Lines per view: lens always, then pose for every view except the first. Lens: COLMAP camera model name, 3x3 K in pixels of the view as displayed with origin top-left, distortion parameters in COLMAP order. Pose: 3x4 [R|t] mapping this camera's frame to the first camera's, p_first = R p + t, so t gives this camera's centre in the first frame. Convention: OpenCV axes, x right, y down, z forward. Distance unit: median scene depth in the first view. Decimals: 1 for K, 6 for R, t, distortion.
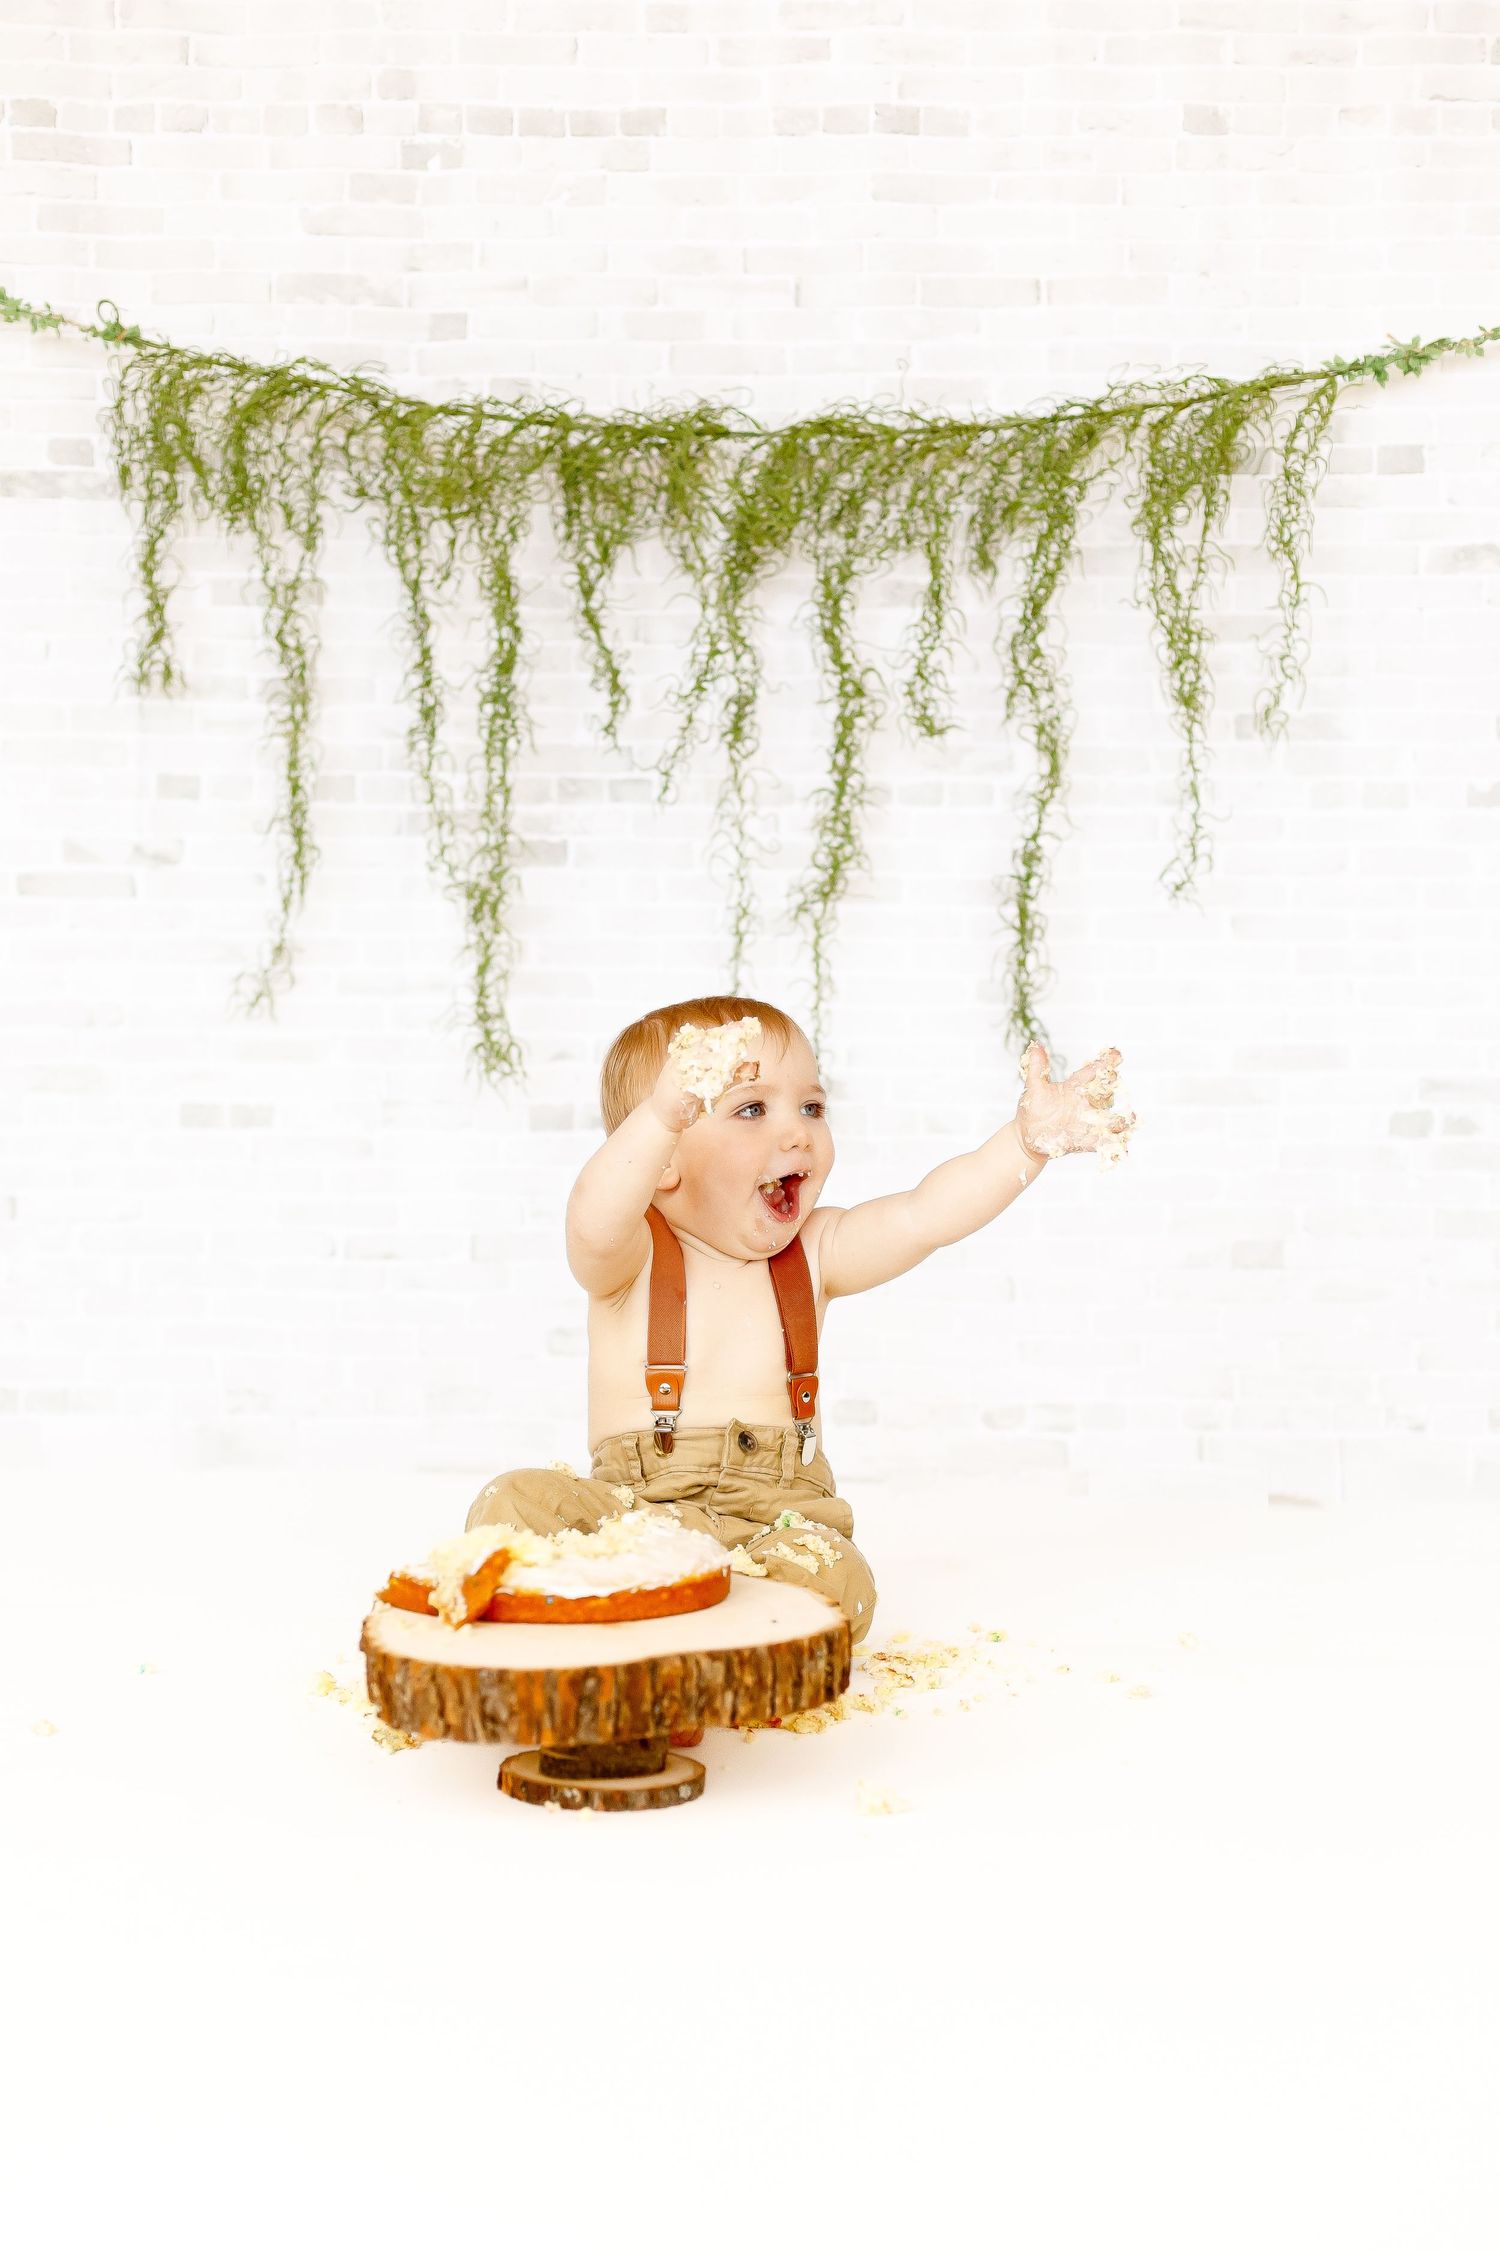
lens RADIAL K [[3341.1, 0, 748.3], [0, 3341.1, 1186.9], [0, 0, 1]] dist [-0.006665, -0.076348]
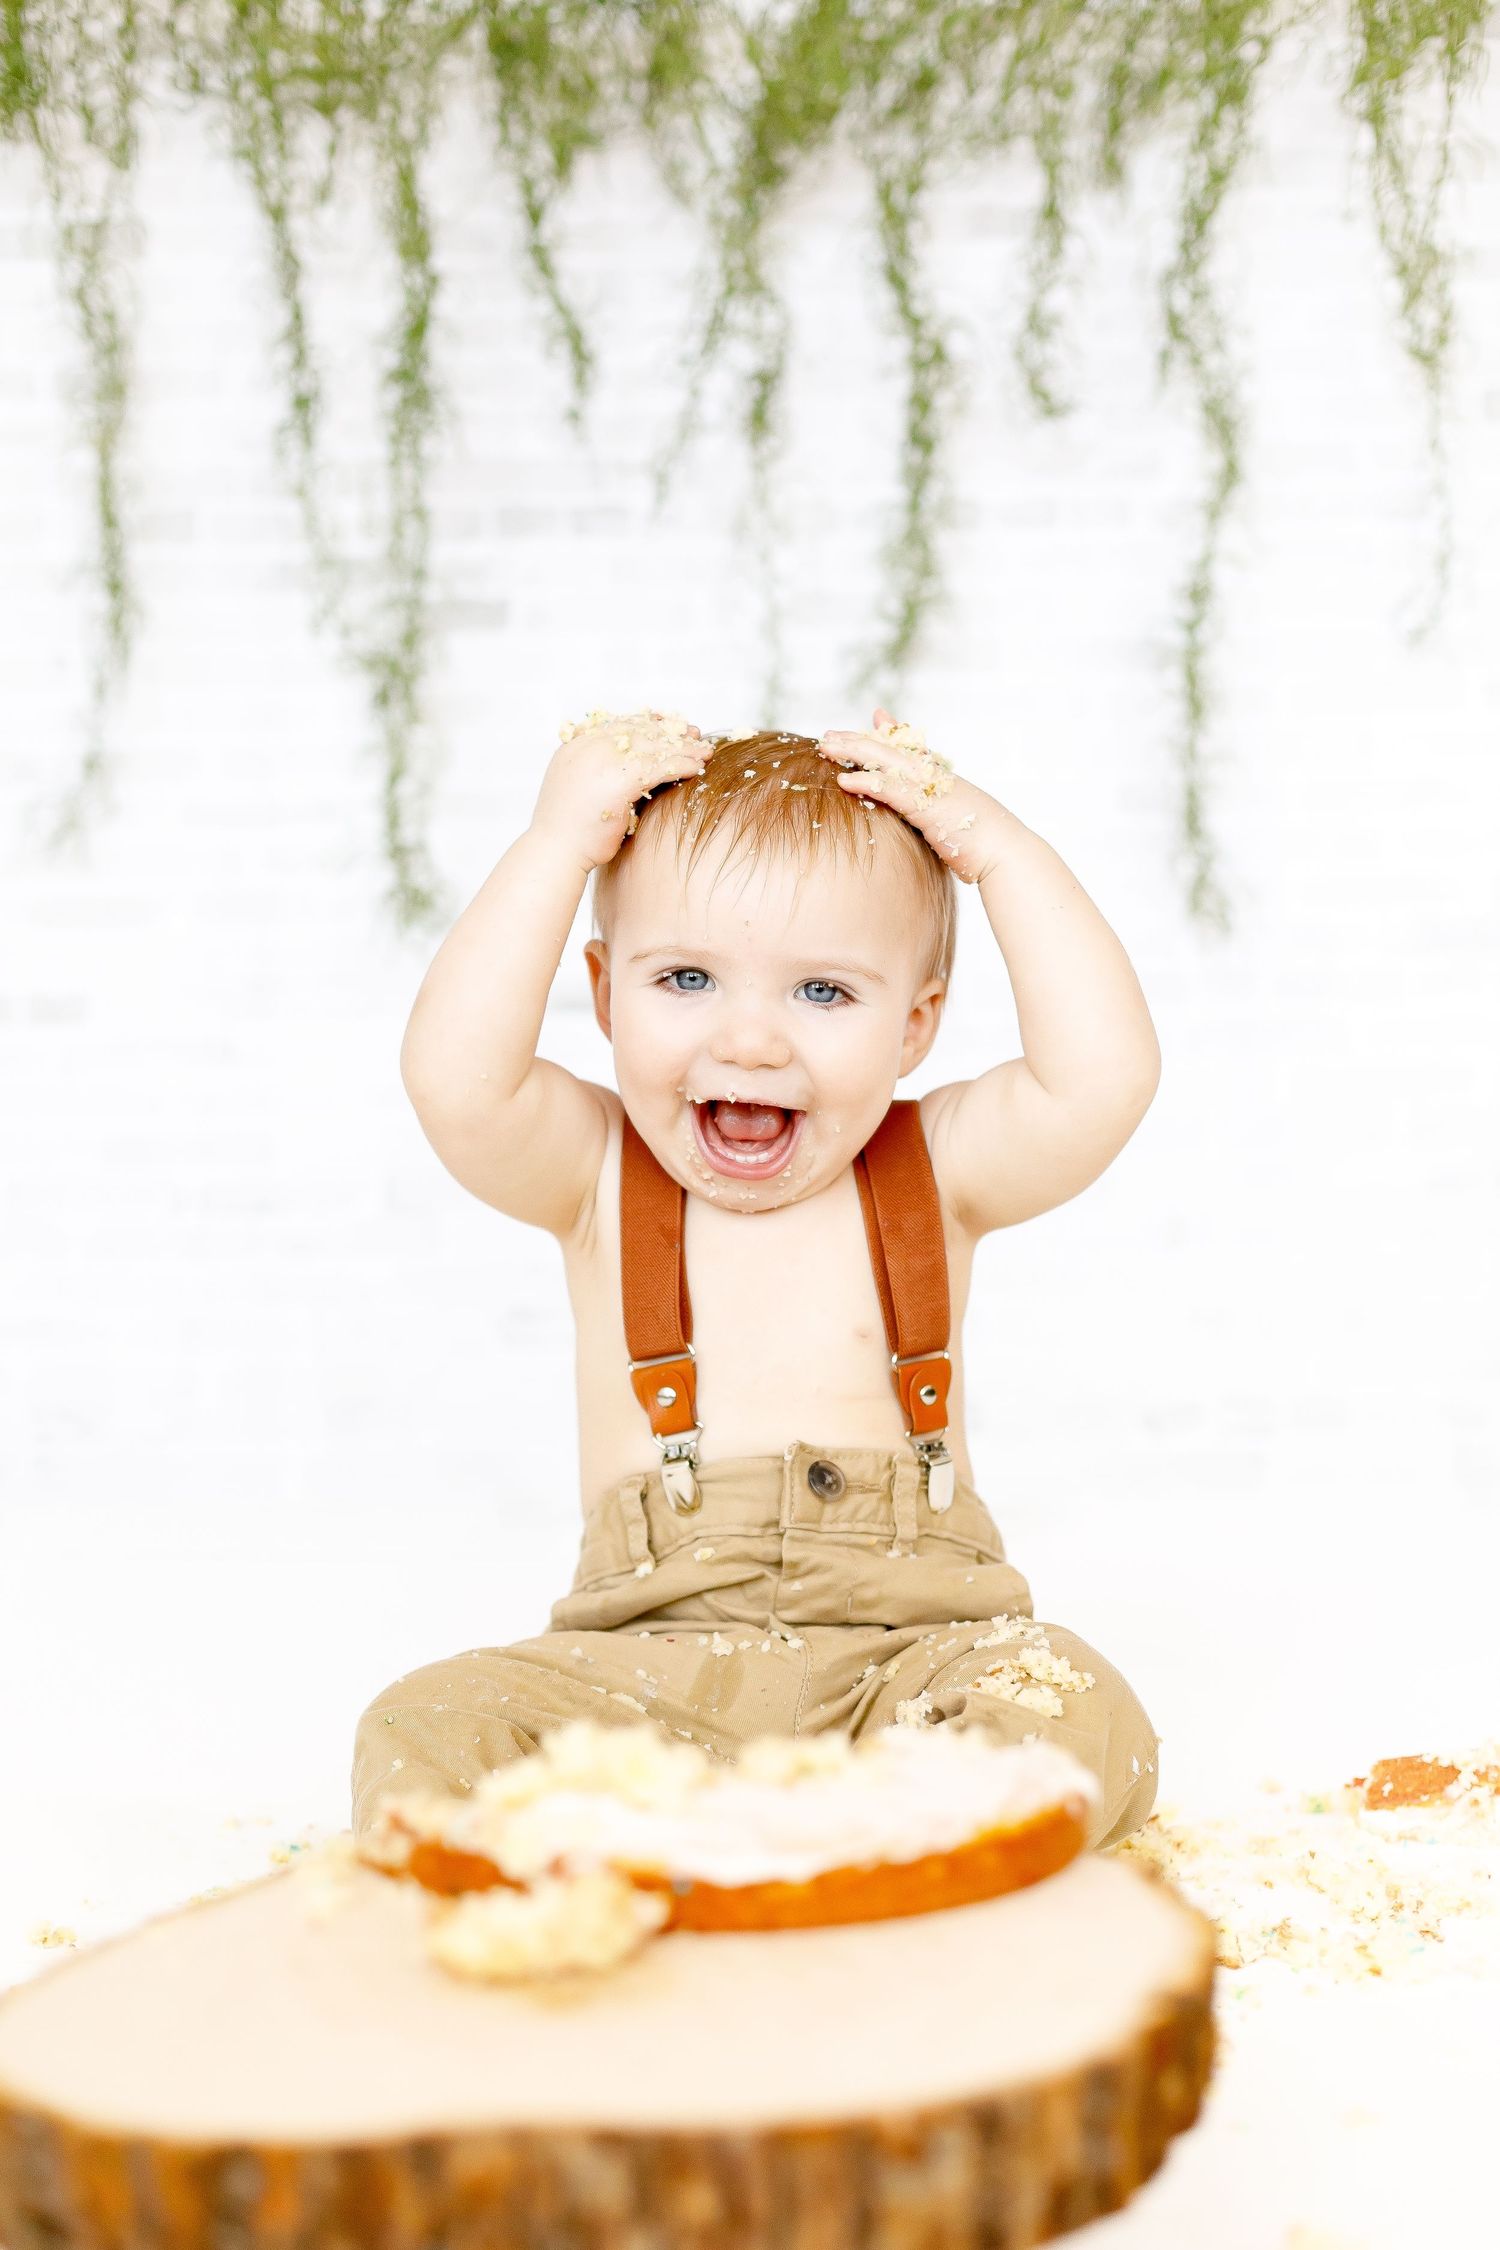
lens RADIAL K [[3341.1, 0, 748.3], [0, 3341.1, 1186.9], [0, 0, 1]] dist [-0.006665, -0.076348]
pose [[0.998834, -0.026125, 0.040606, -0.037611], [0.026004, 0.999656, 0.003513, 0.016986], [-0.040684, -0.002453, 0.999169, 0.322273]]
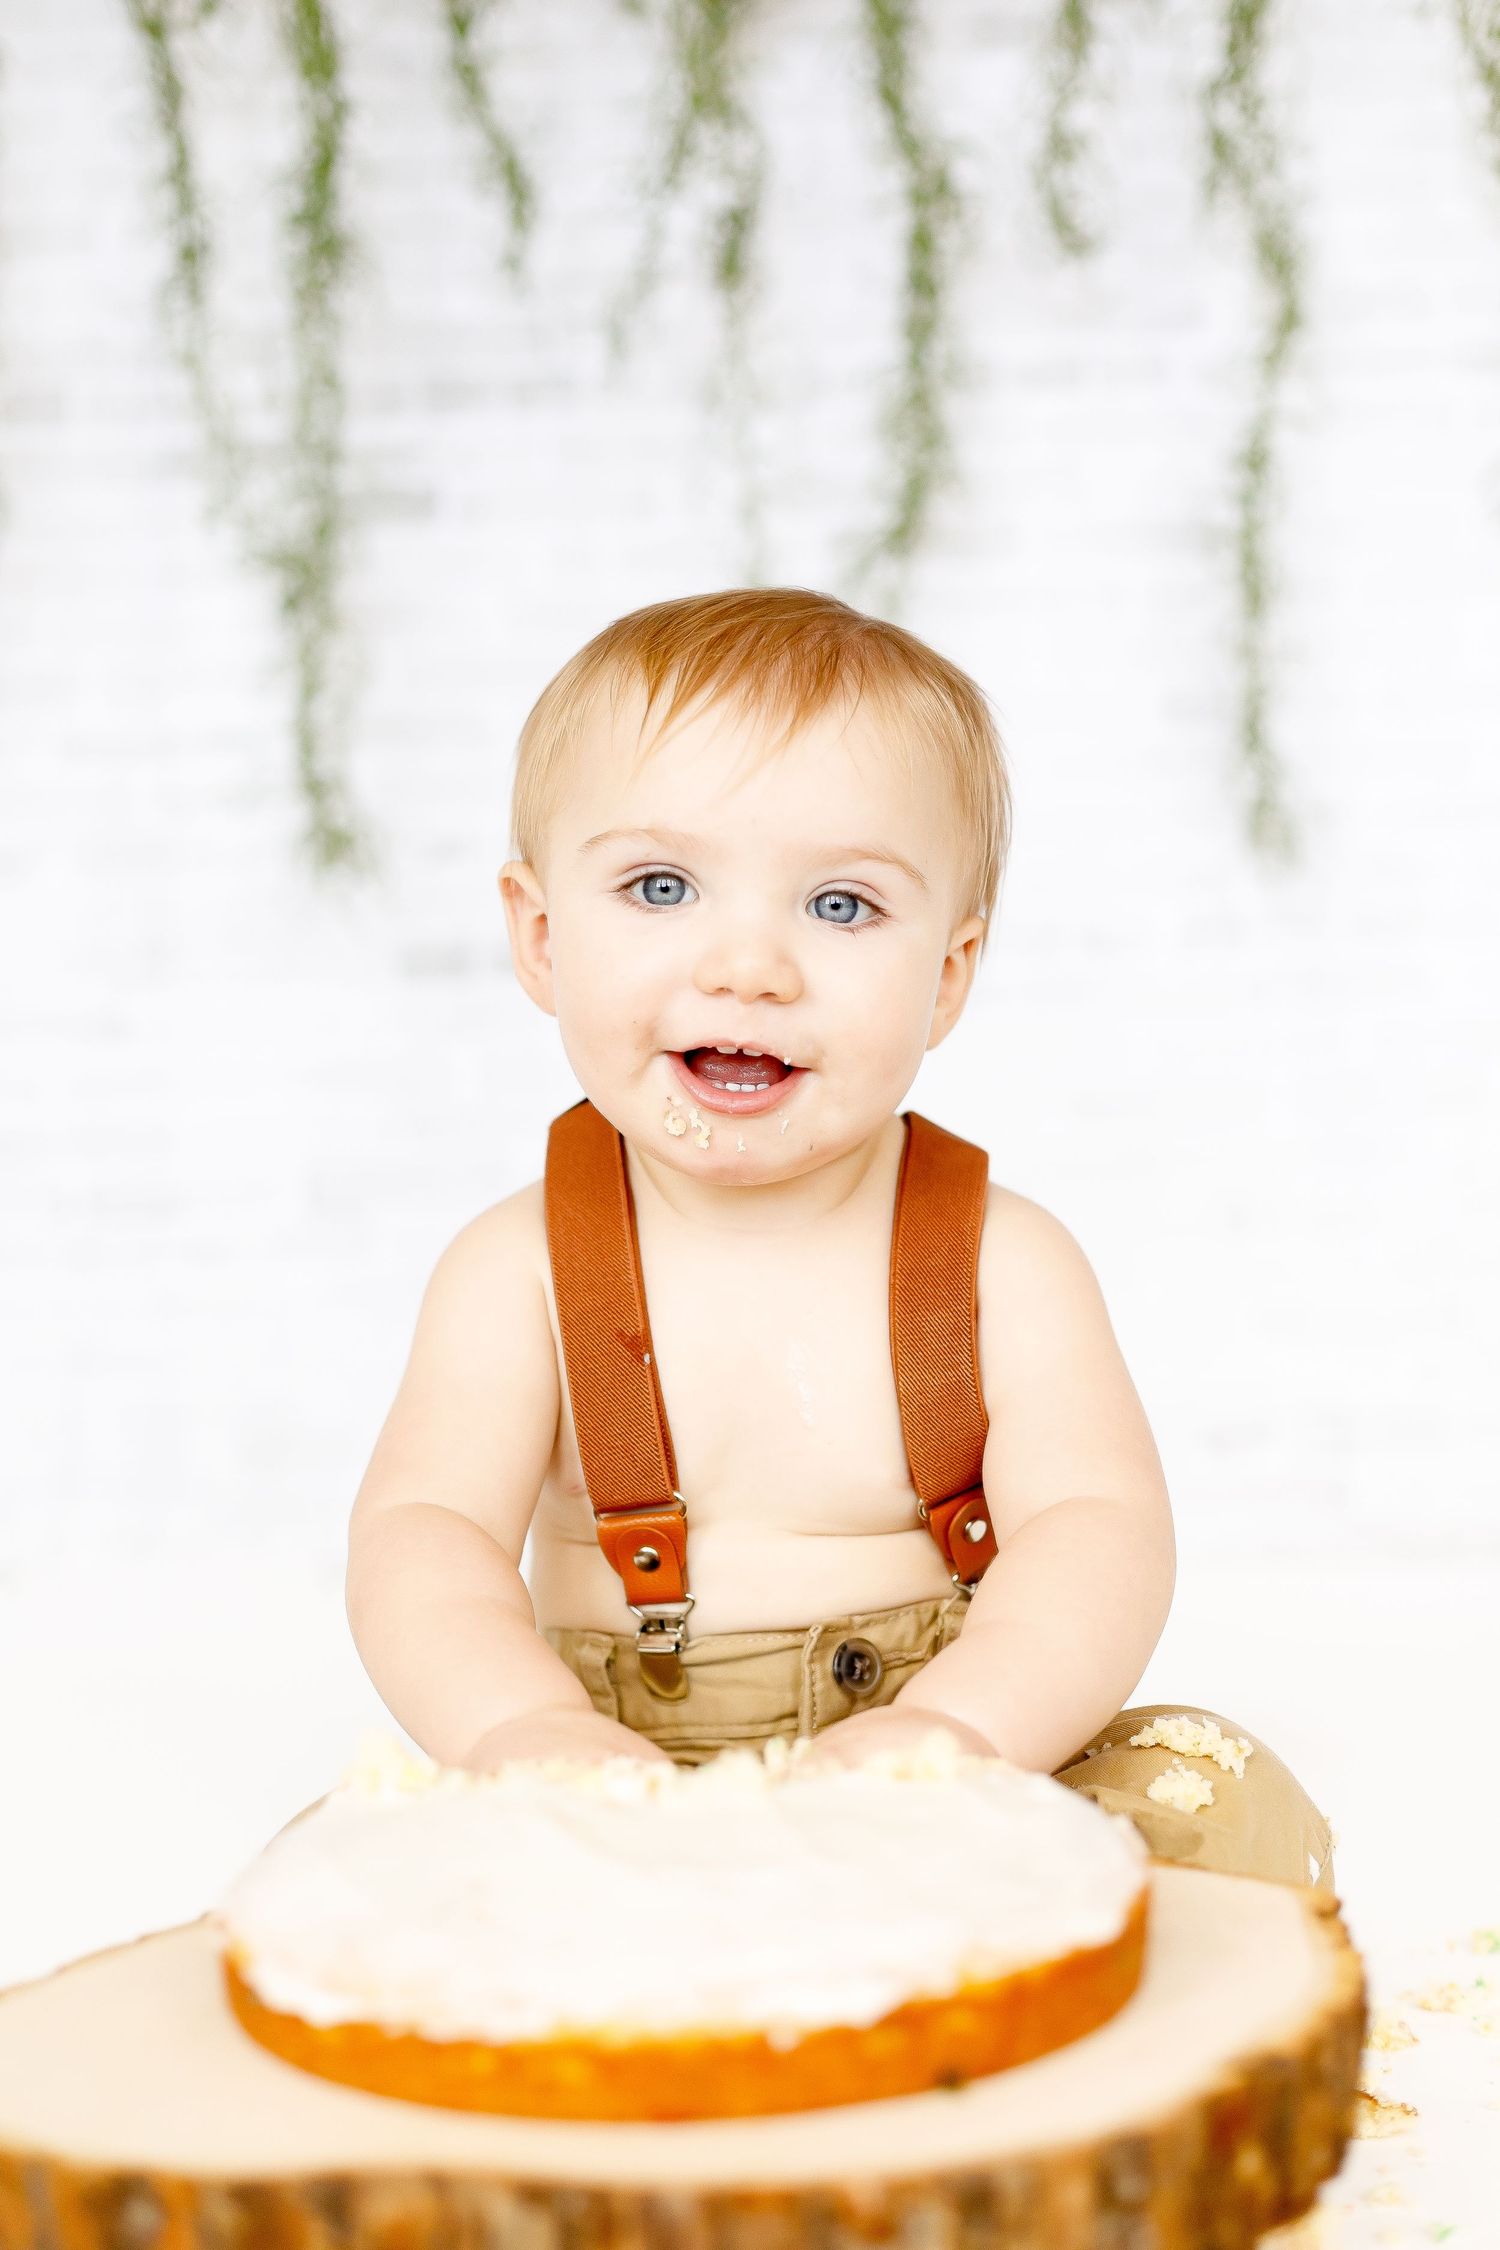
lens RADIAL K [[3218.3, 0, 750.0], [0, 3218.3, 1125.0], [0, 0, 1]] dist [-0.017849, -0.009406]
pose [[0.997888, -0.044211, 0.047583, -0.033350], [0.044231, 0.999021, 0.000640, 0.010806], [-0.047565, 0.001466, 0.998867, 0.449592]]
